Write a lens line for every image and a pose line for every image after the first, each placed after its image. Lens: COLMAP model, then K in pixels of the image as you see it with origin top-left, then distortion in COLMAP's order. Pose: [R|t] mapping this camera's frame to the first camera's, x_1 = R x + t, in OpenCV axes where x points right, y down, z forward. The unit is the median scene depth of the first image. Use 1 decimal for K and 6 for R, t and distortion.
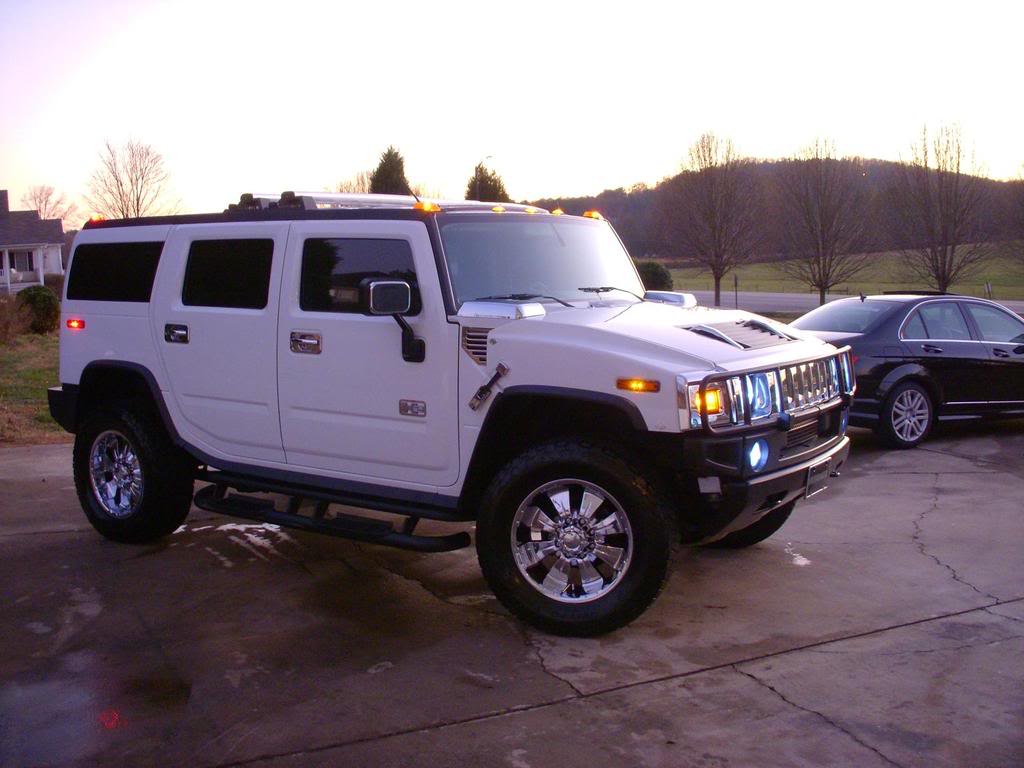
lens RADIAL K [[1130.8, 0, 512.0], [0, 1130.8, 384.0], [0, 0, 1]] dist [-0.268313, 0.219174]
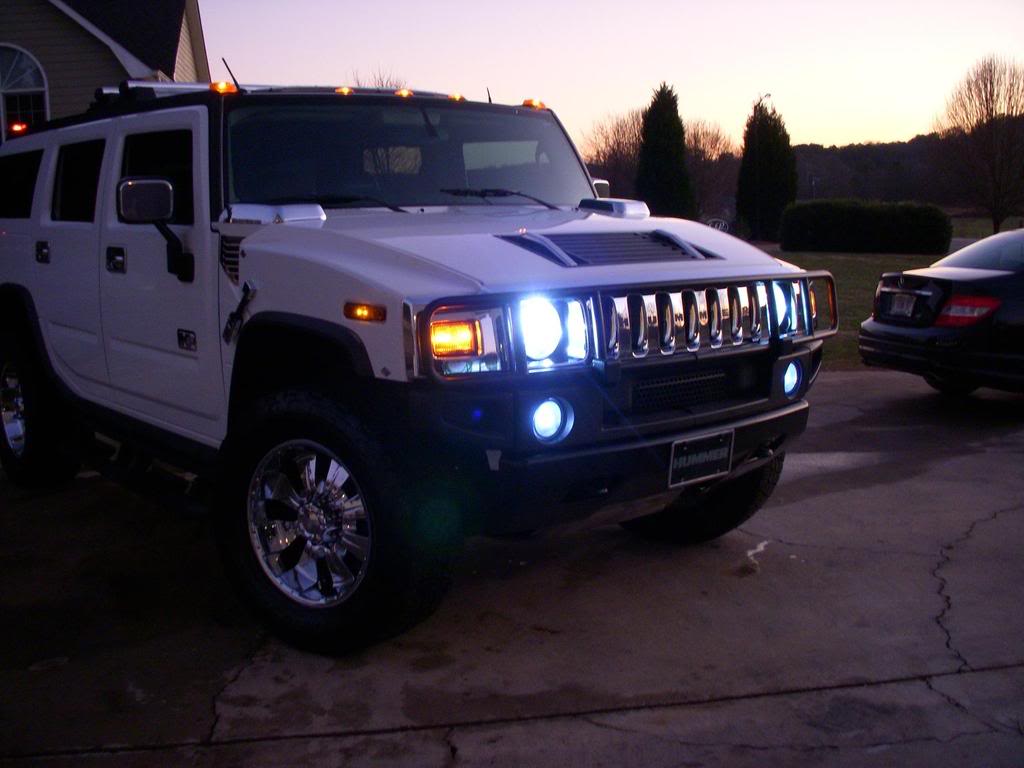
lens RADIAL K [[1130.8, 0, 512.0], [0, 1130.8, 384.0], [0, 0, 1]] dist [-0.268313, 0.219174]
pose [[0.965276, 0.035902, -0.258752, 0.348701], [-0.022786, 0.998307, 0.053512, 0.005627], [0.260235, -0.045758, 0.964460, 0.316017]]
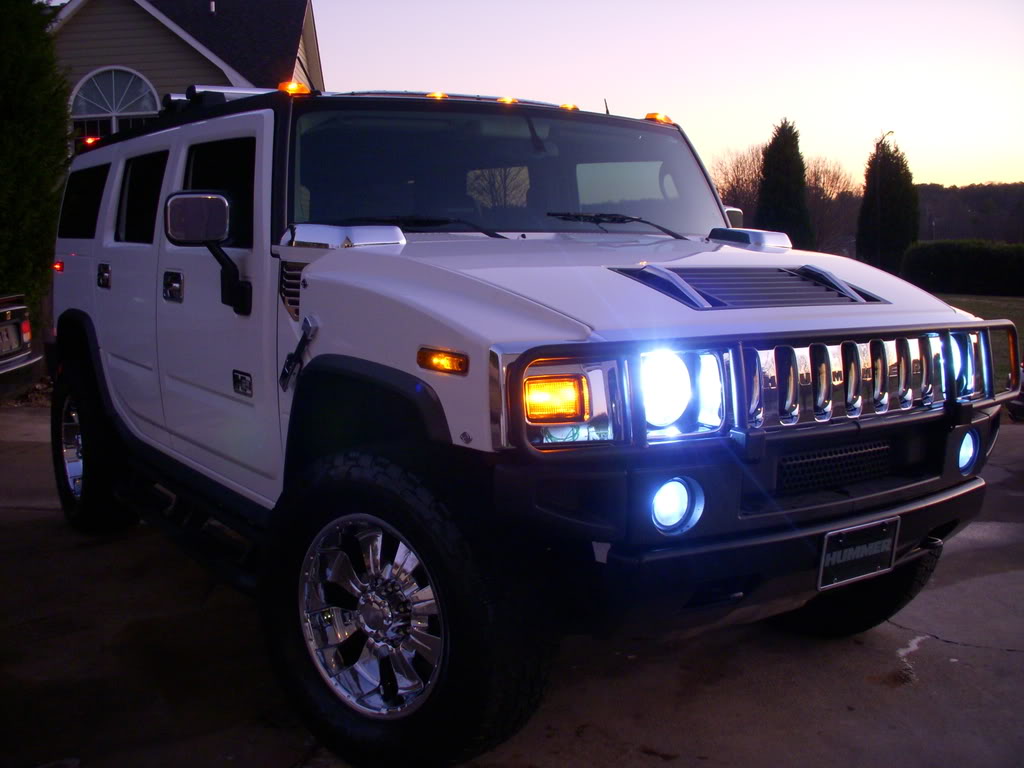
lens RADIAL K [[1130.8, 0, 512.0], [0, 1130.8, 384.0], [0, 0, 1]] dist [-0.268313, 0.219174]
pose [[0.933211, 0.053310, -0.355351, 0.311601], [-0.046757, 0.998541, 0.027010, -0.003847], [0.356273, -0.008591, 0.934342, 0.447868]]
